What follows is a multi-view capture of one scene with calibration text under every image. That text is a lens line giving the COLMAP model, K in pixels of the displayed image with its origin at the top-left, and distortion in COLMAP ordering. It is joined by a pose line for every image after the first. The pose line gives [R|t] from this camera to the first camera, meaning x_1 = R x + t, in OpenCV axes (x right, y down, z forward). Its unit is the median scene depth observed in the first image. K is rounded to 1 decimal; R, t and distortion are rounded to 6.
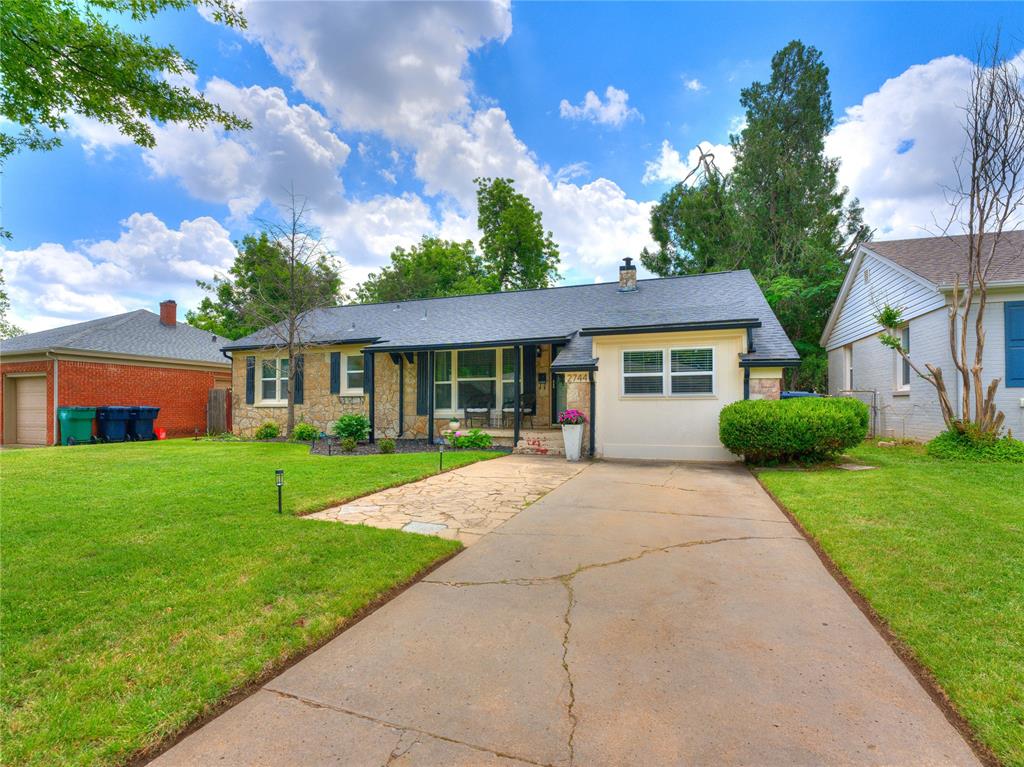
lens RADIAL K [[479.6, 0, 508.6], [0, 479.6, 377.6], [0, 0, 1]] dist [-0.023229, -0.000369]
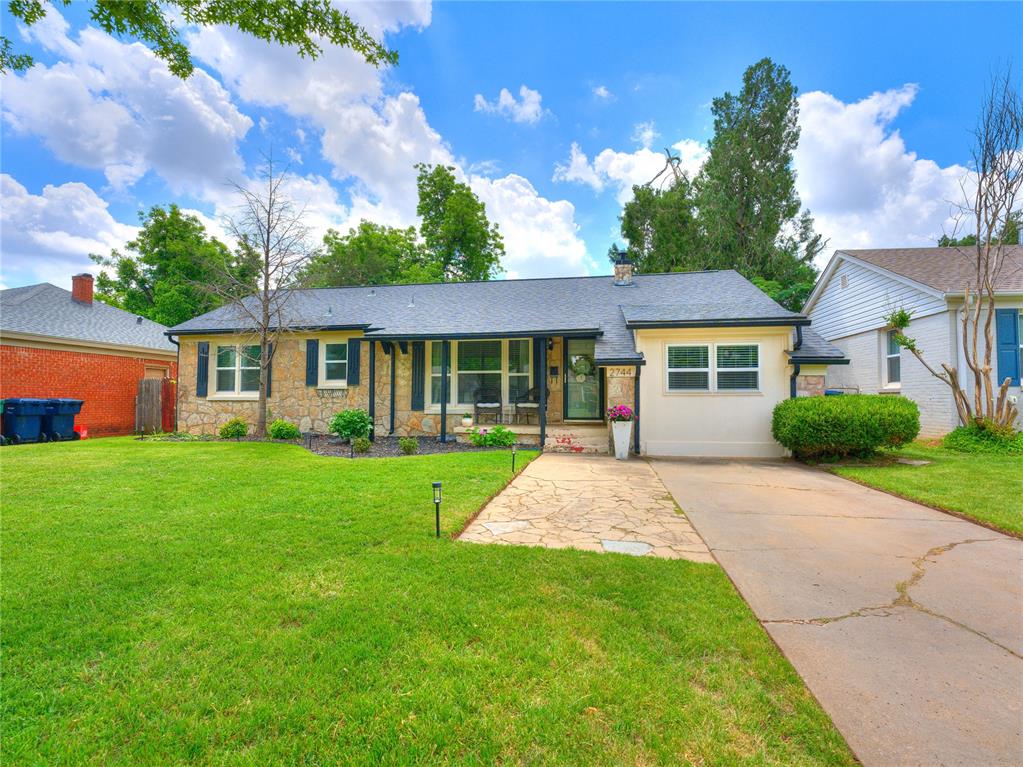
lens RADIAL K [[484.8, 0, 502.5], [0, 484.8, 357.2], [0, 0, 1]] dist [-0.025074, 0.000026]
pose [[0.986190, 0.018768, 0.164553, -0.172321], [-0.014176, 0.999478, -0.029032, 0.001112], [-0.165012, 0.026299, 0.985941, 0.057387]]
